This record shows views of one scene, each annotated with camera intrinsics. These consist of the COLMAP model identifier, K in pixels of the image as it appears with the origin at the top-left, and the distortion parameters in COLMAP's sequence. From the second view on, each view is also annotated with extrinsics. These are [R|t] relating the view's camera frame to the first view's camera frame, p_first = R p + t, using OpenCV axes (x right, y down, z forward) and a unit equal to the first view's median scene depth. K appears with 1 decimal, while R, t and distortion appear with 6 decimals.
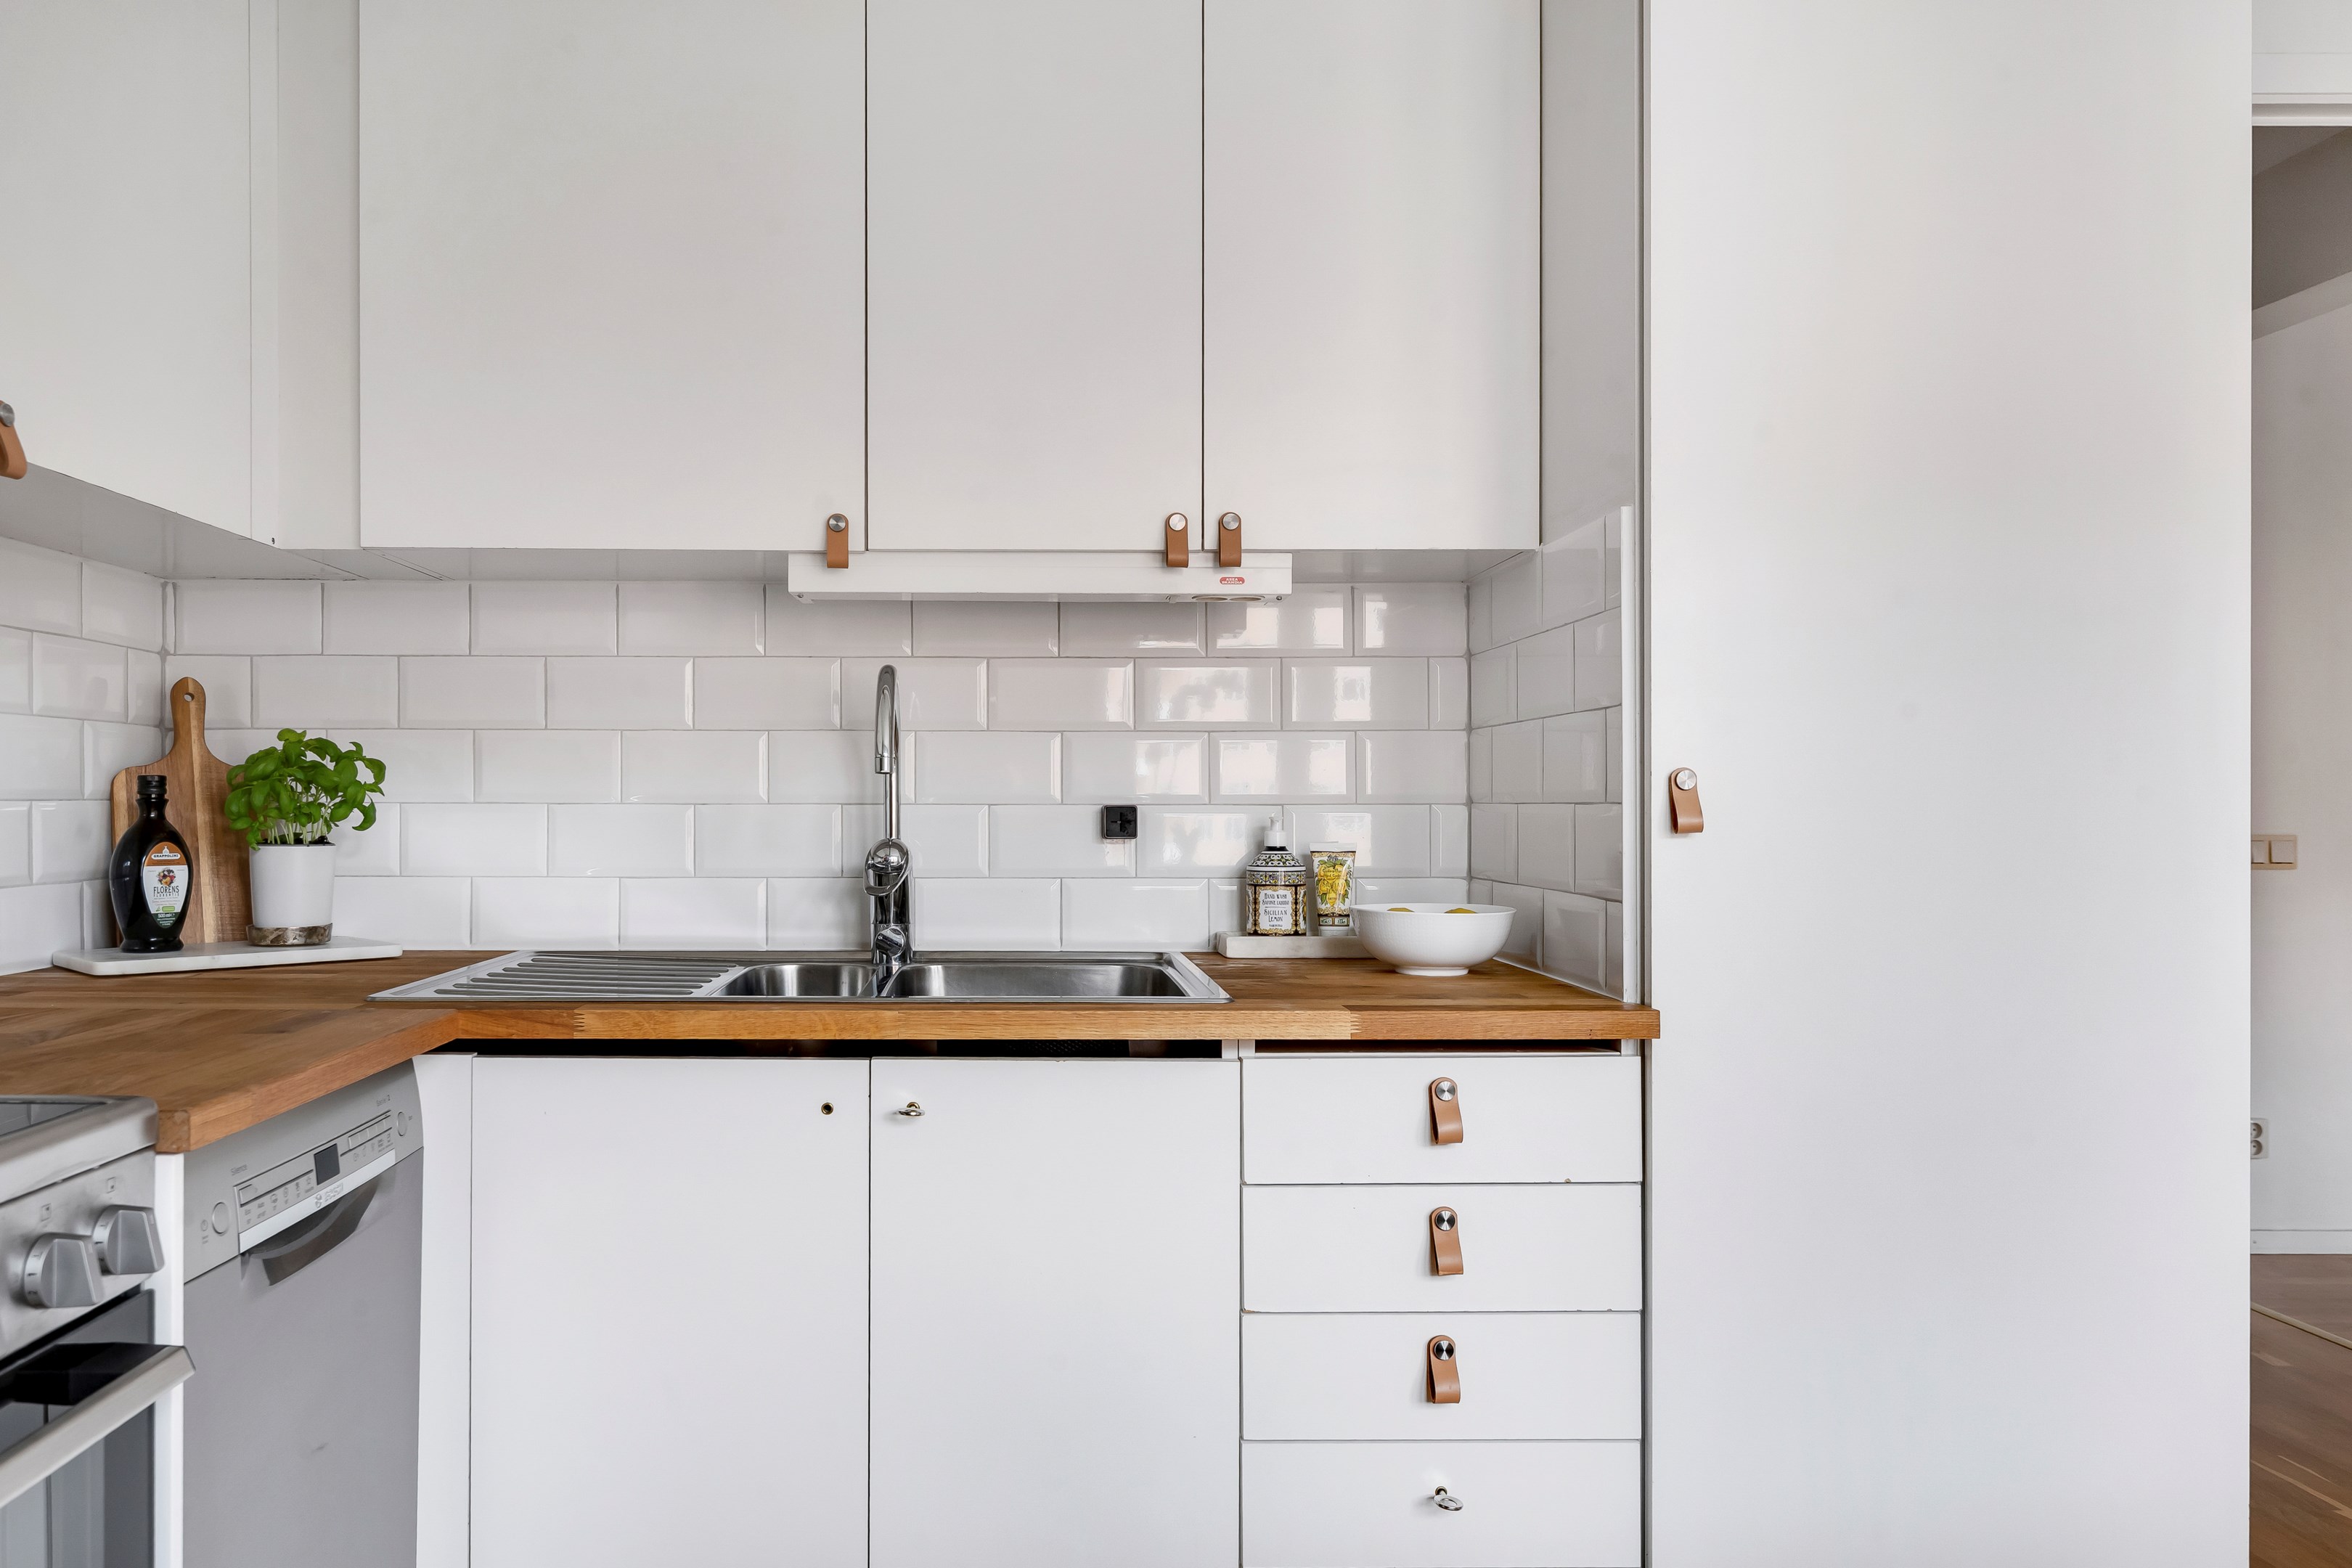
lens RADIAL K [[1594.7, 0, 1176.0], [0, 1594.7, 784.0], [0, 0, 1]] dist [0.007284, 0.001821]
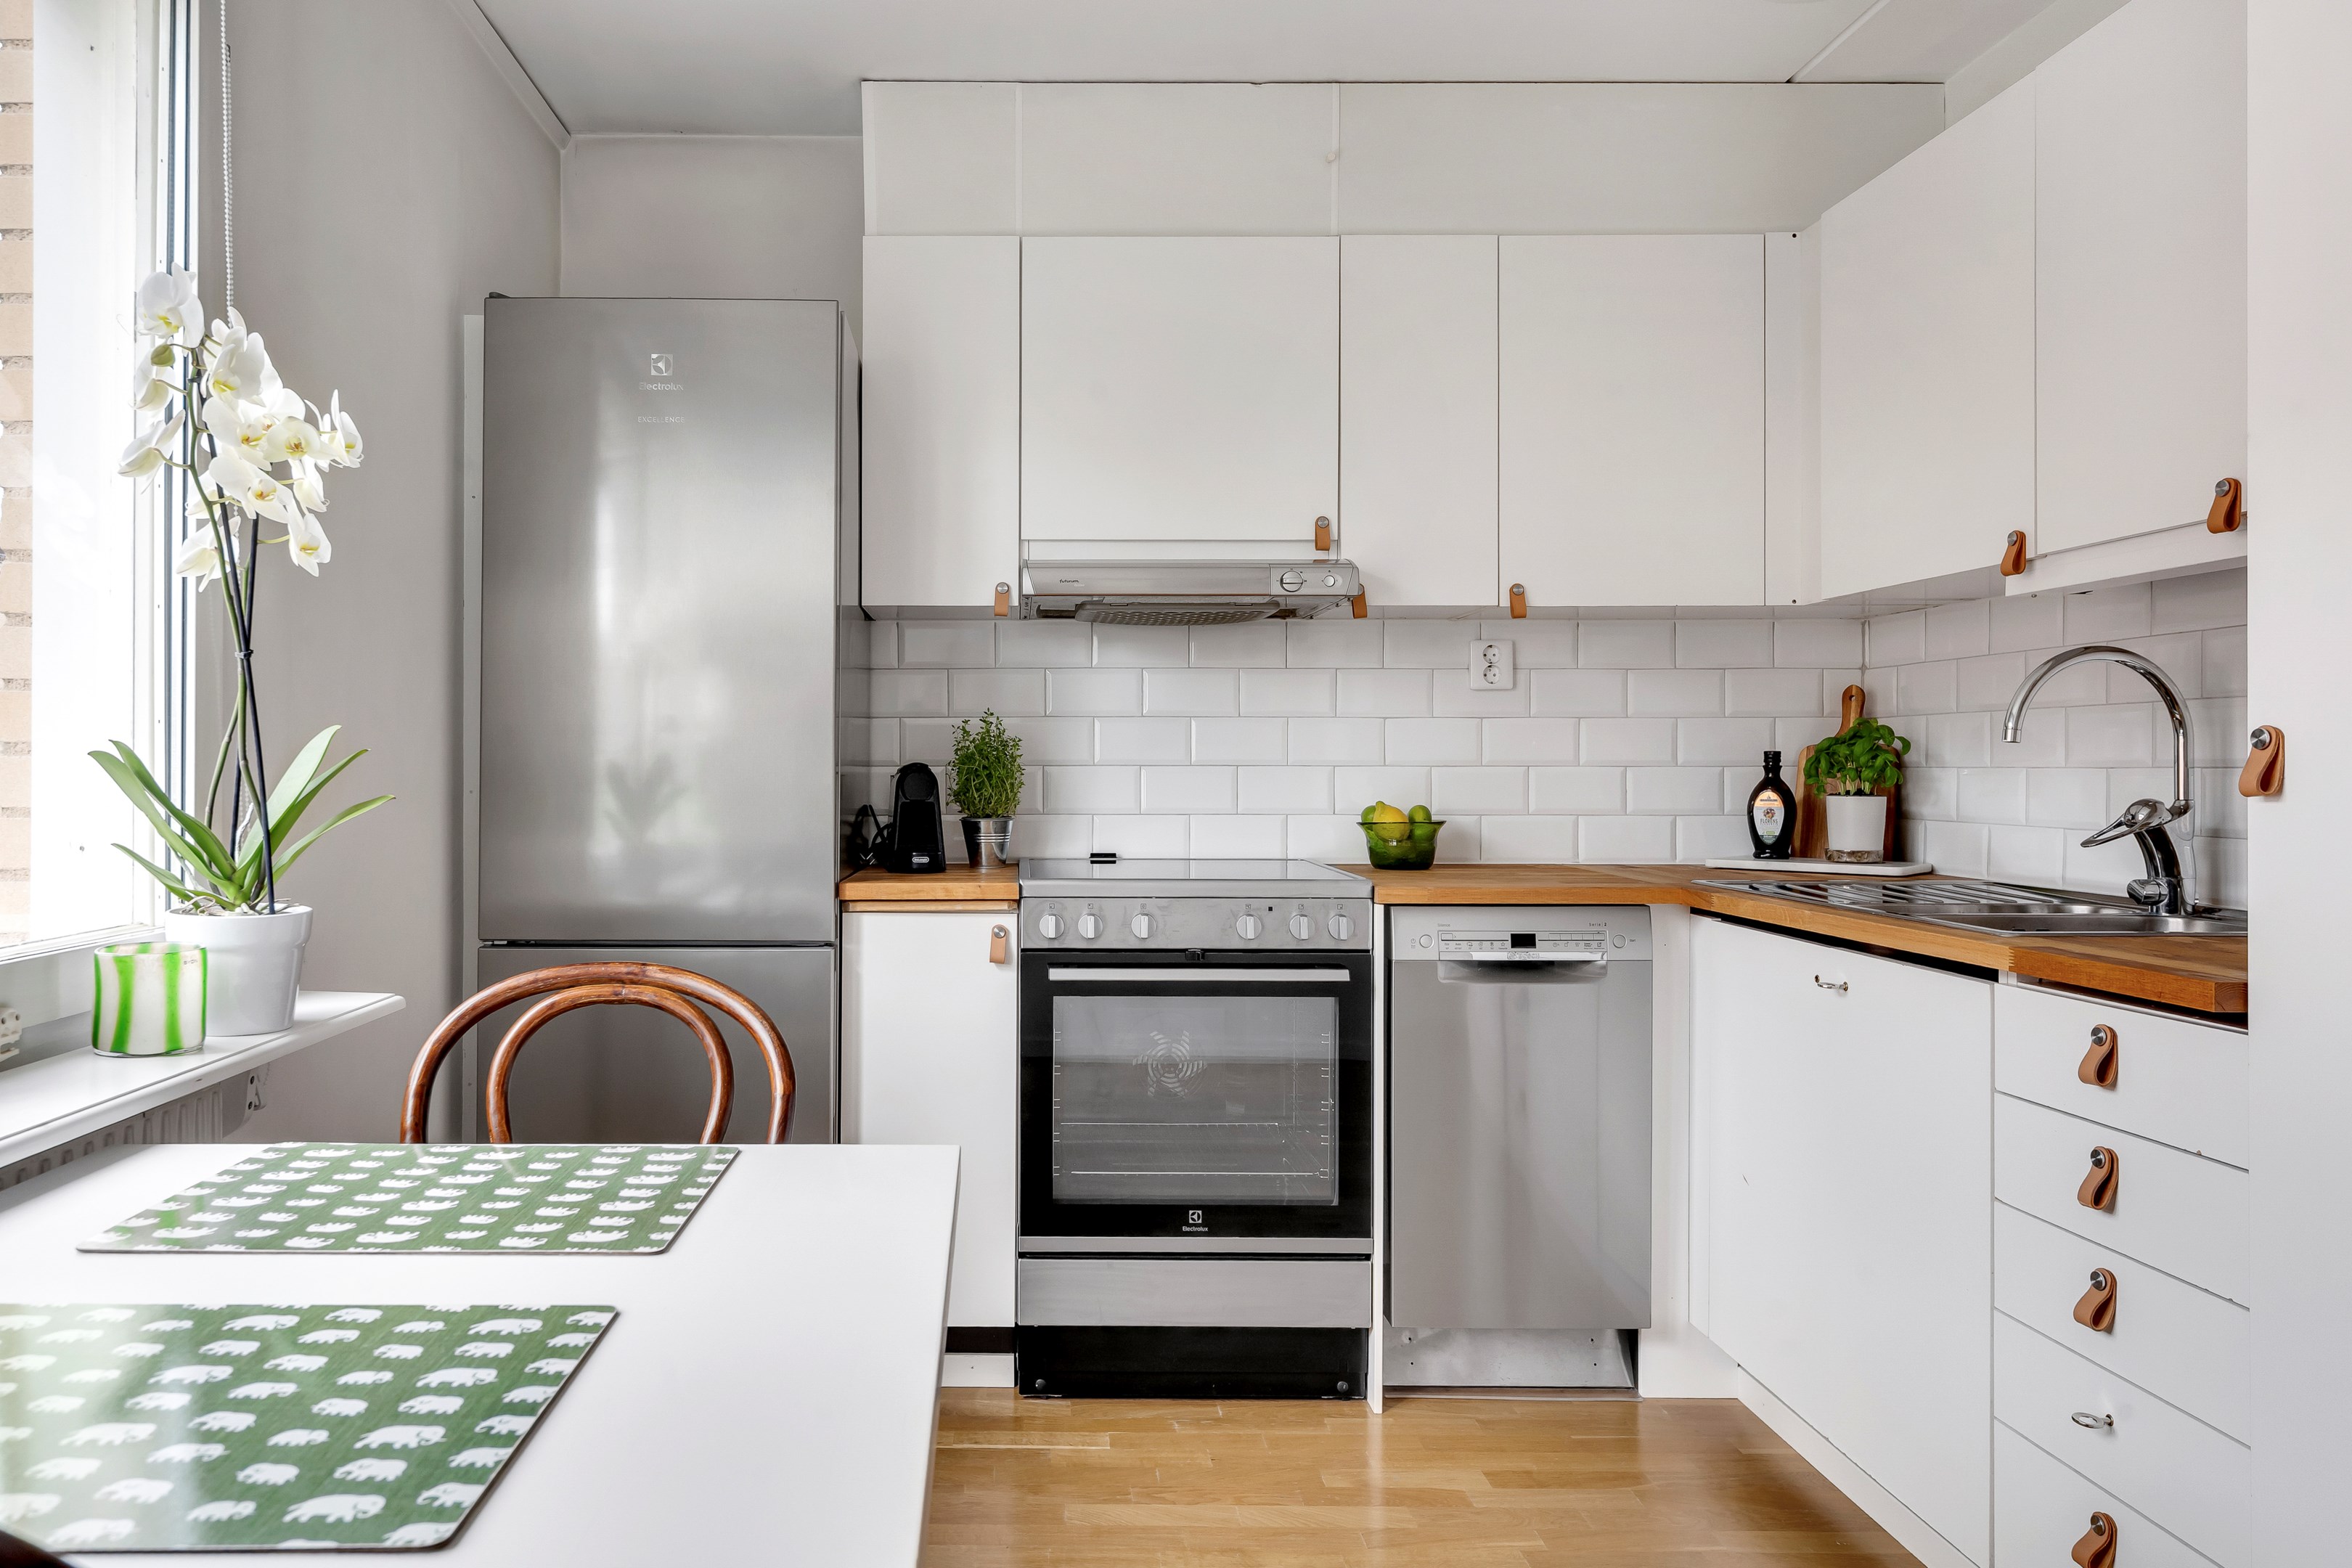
lens RADIAL K [[1594.7, 0, 1176.0], [0, 1594.7, 784.0], [0, 0, 1]] dist [0.007284, 0.001821]
pose [[0.092633, 0.007590, -0.995671, 0.946024], [0.006569, 0.999945, 0.008233, 0.010918], [0.995679, -0.007303, 0.092578, 0.242799]]
